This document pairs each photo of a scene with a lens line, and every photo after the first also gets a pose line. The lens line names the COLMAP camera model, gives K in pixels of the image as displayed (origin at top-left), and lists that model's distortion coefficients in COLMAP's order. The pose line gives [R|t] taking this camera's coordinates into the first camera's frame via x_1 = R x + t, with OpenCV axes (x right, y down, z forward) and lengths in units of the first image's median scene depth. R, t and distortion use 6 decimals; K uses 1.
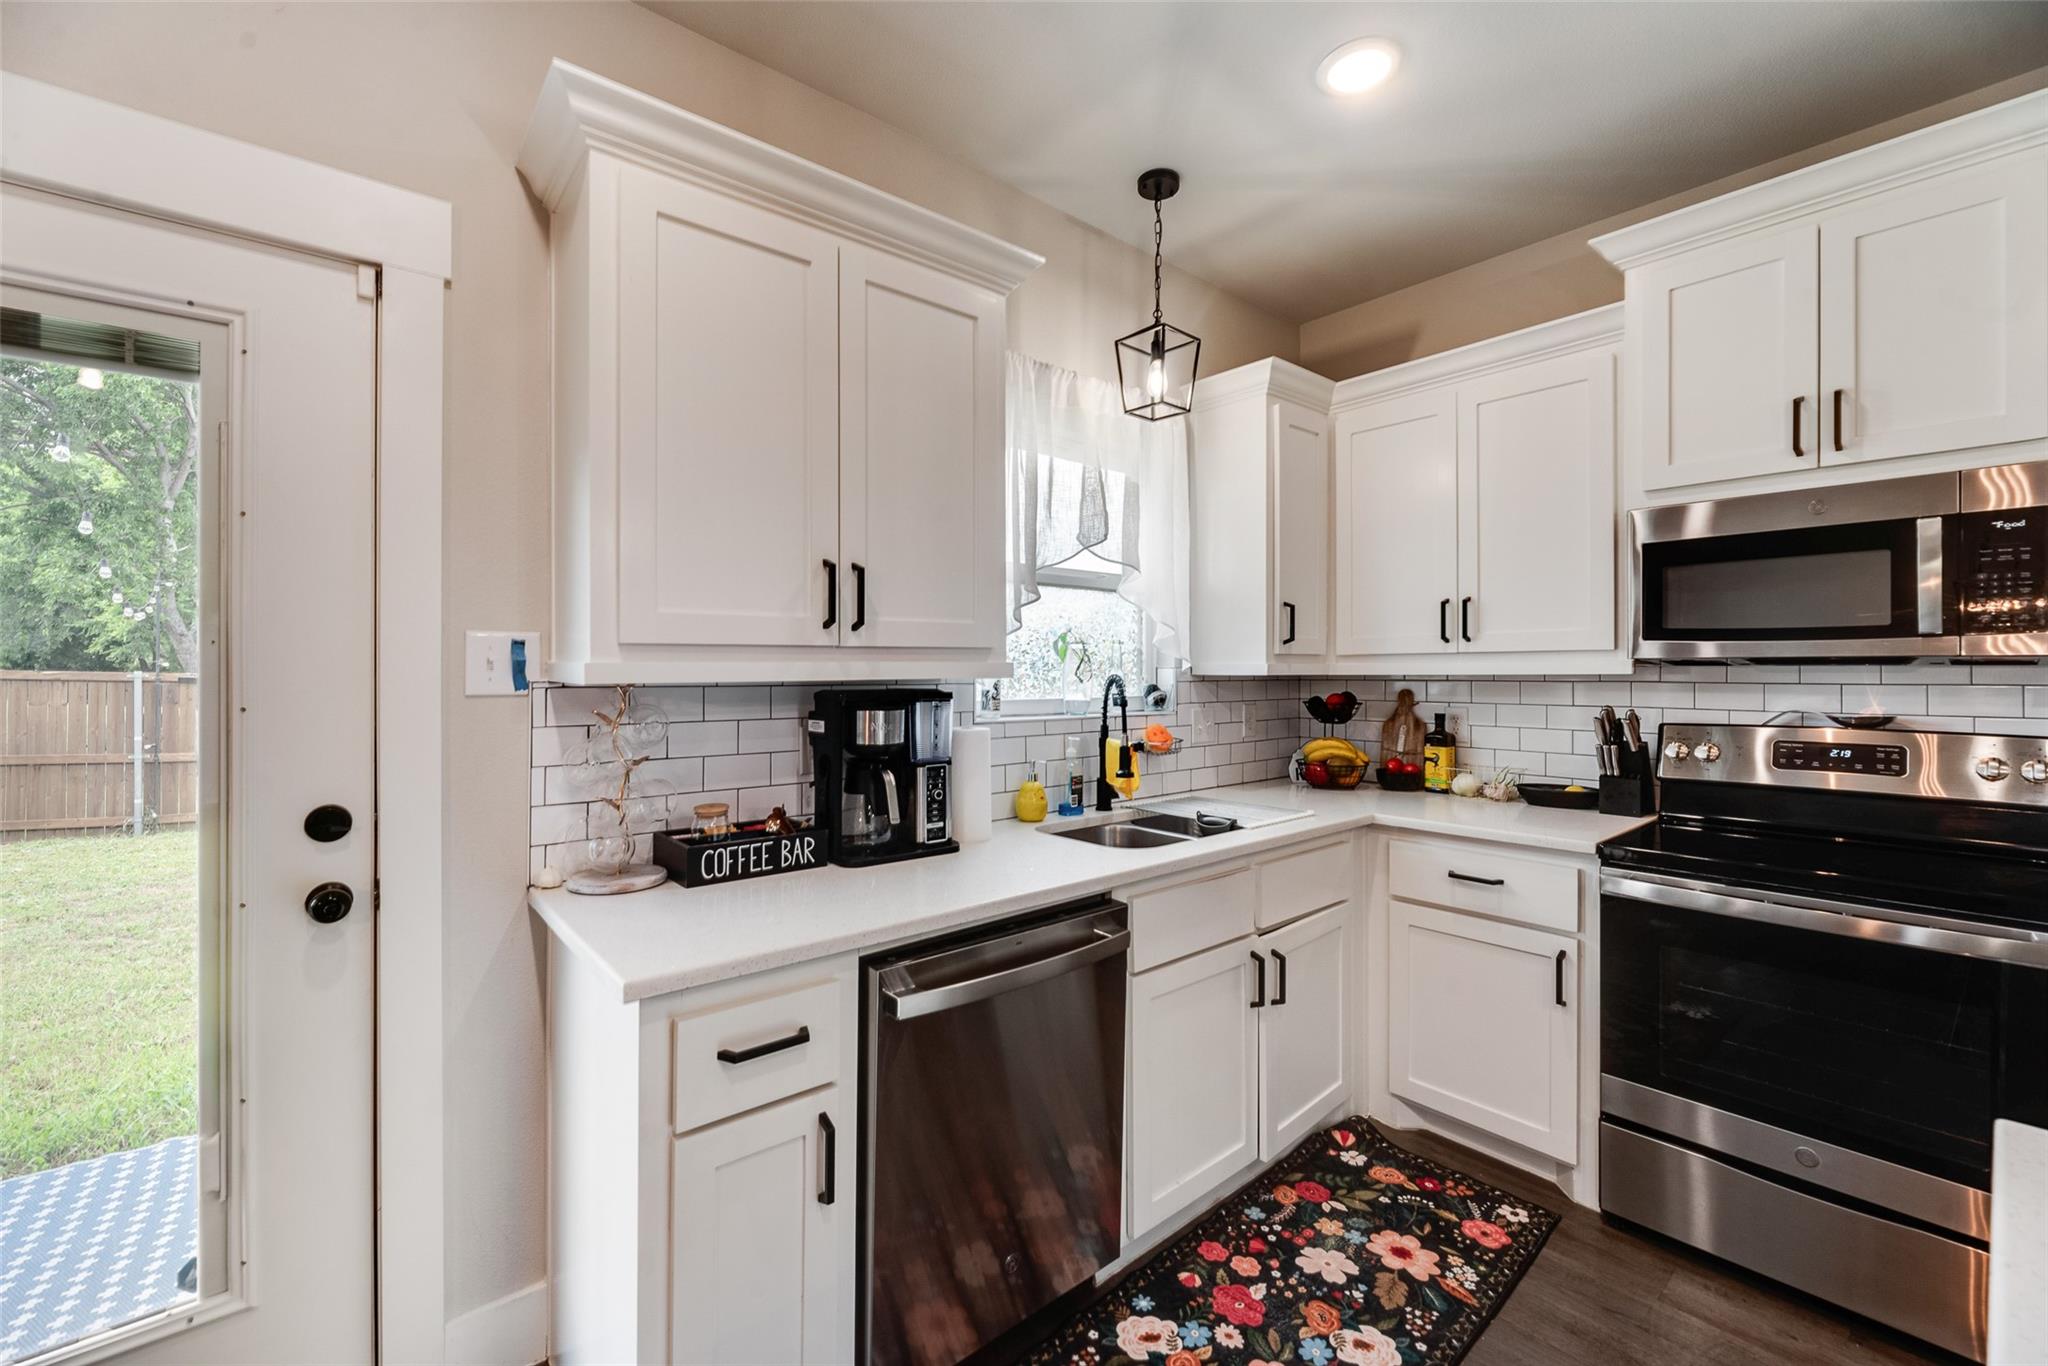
lens RADIAL K [[844.1, 0, 1029.3], [0, 844.1, 664.7], [0, 0, 1]] dist [-0.000428, -0.000028]
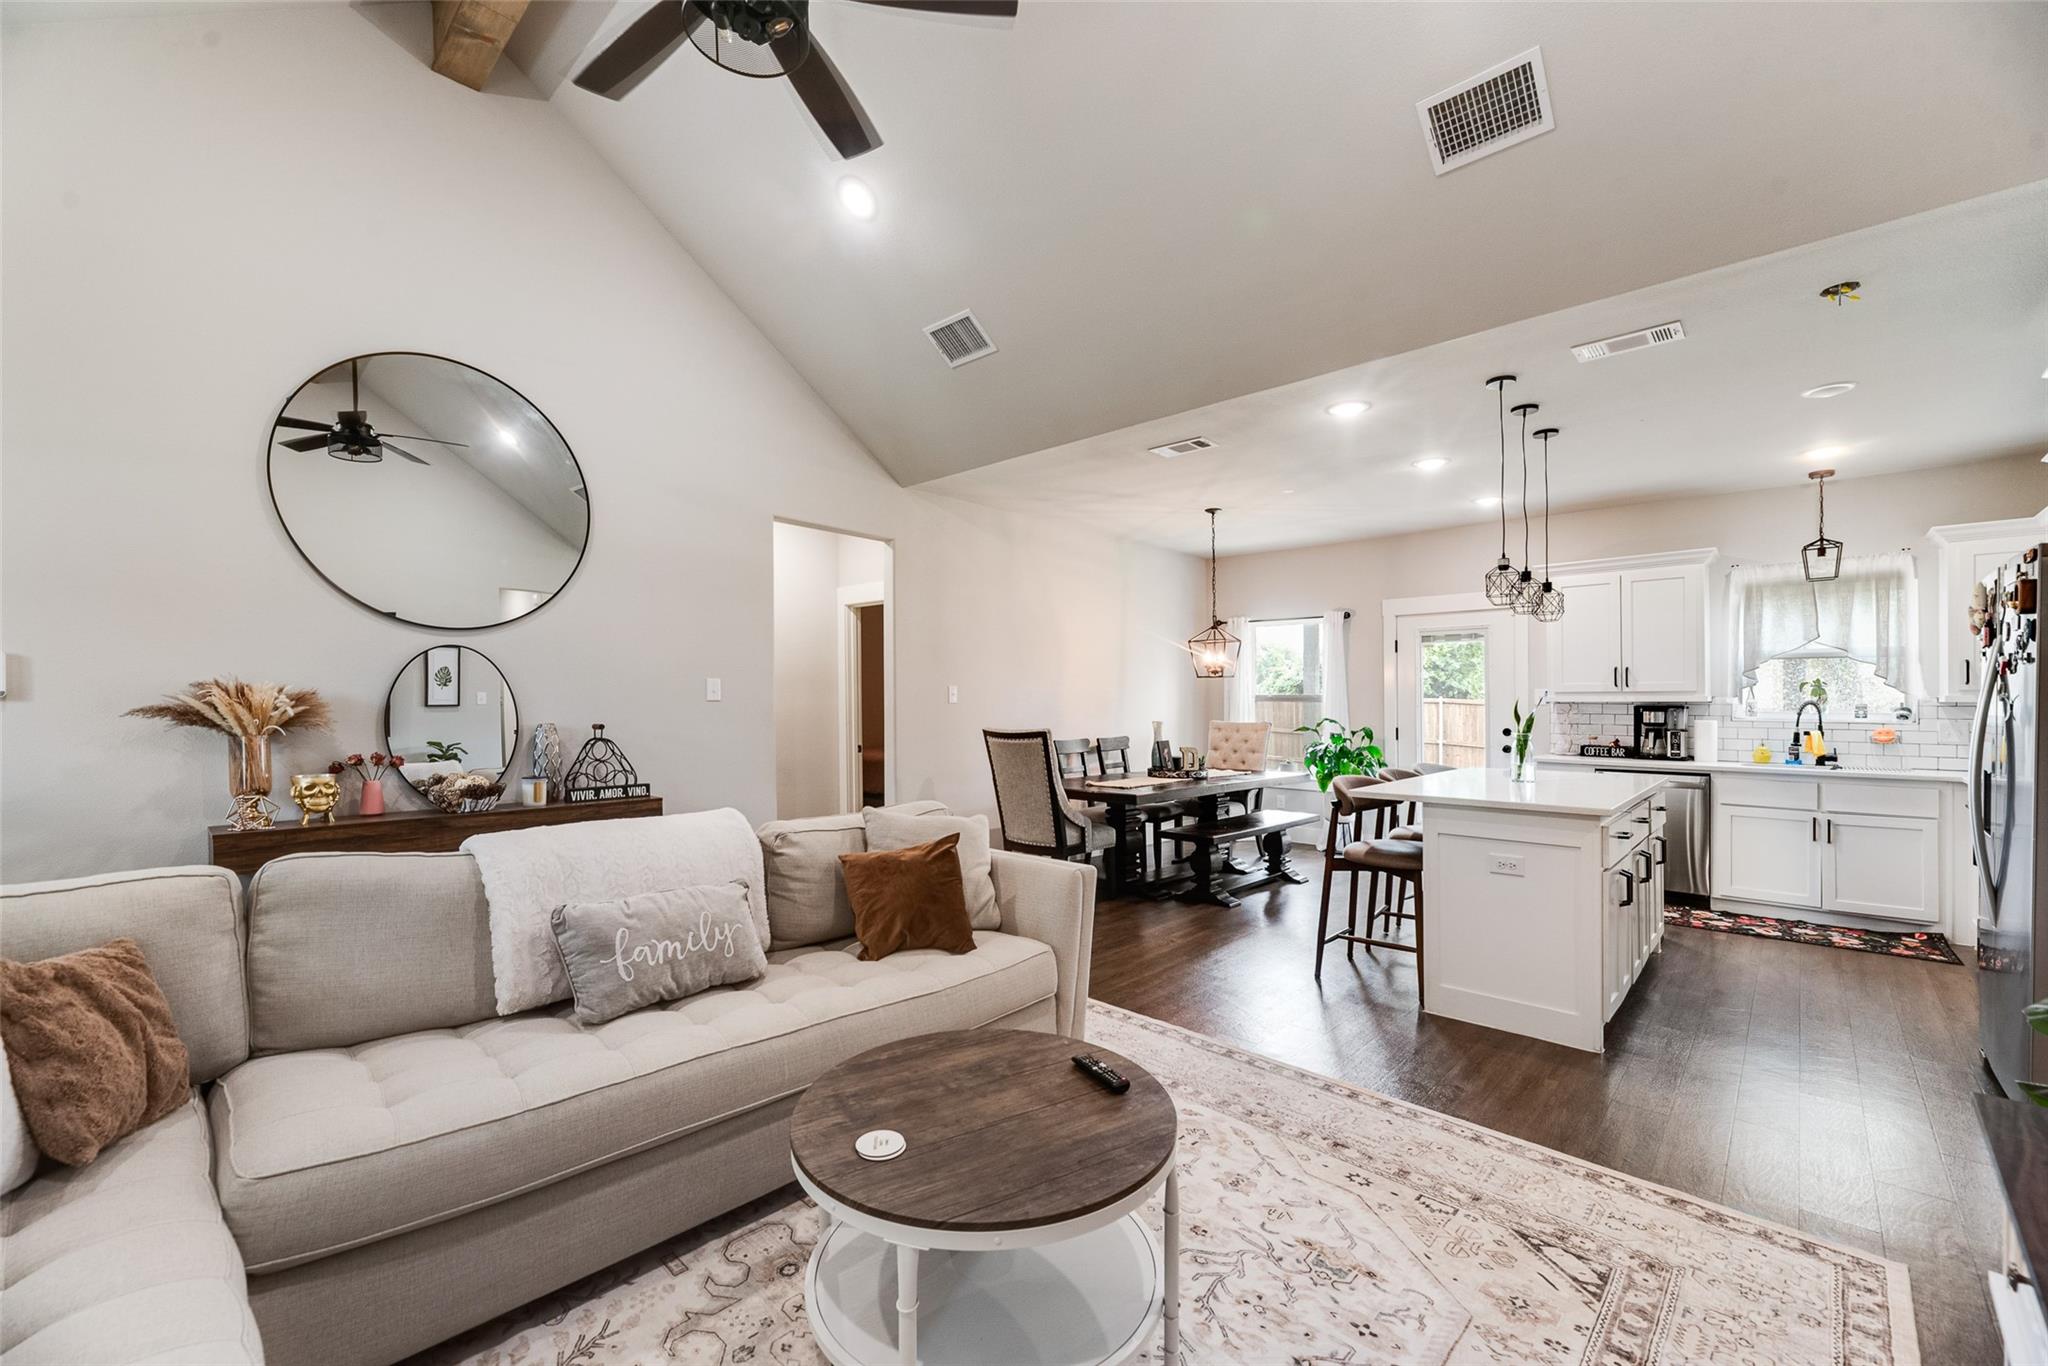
lens RADIAL K [[844.1, 0, 1029.3], [0, 844.1, 664.7], [0, 0, 1]] dist [-0.000428, -0.000028]
pose [[0.142825, -0.037153, -0.989050, 2.066776], [-0.000485, 0.999292, -0.037608, 0.000085], [0.989748, 0.005852, 0.142705, -1.369213]]
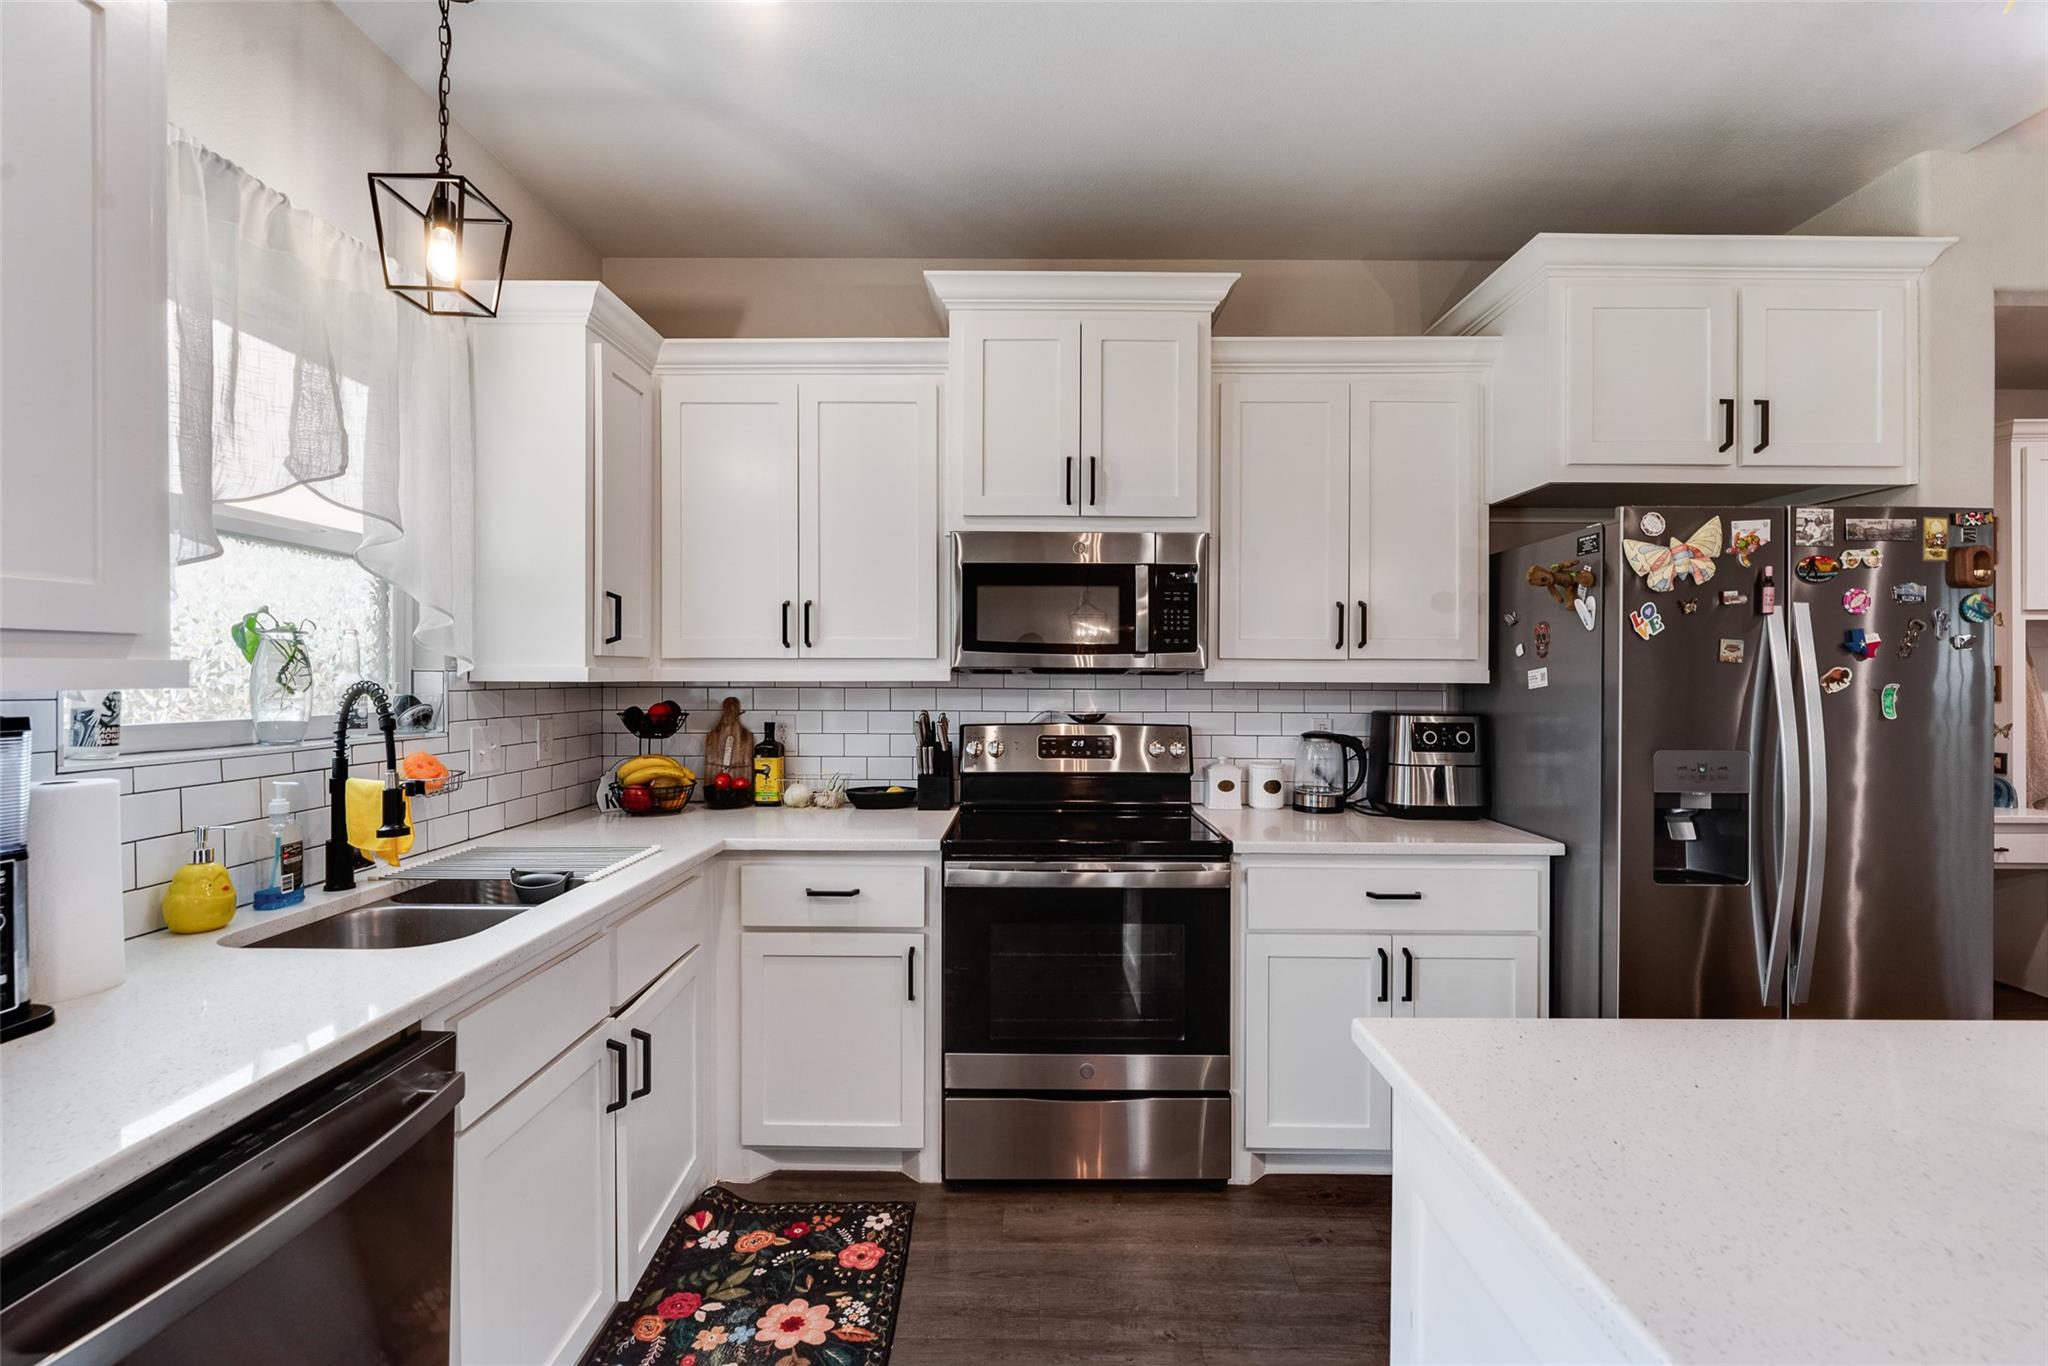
lens RADIAL K [[877.2, 0, 1024.0], [0, 877.2, 683.0], [0, 0, 1]] dist [-0.003545, -0.000134]
pose [[0.654692, -0.001231, 0.755895, -0.082746], [-0.010639, 0.999885, 0.010843, 0.000248], [-0.755821, -0.015141, 0.654603, 0.171955]]
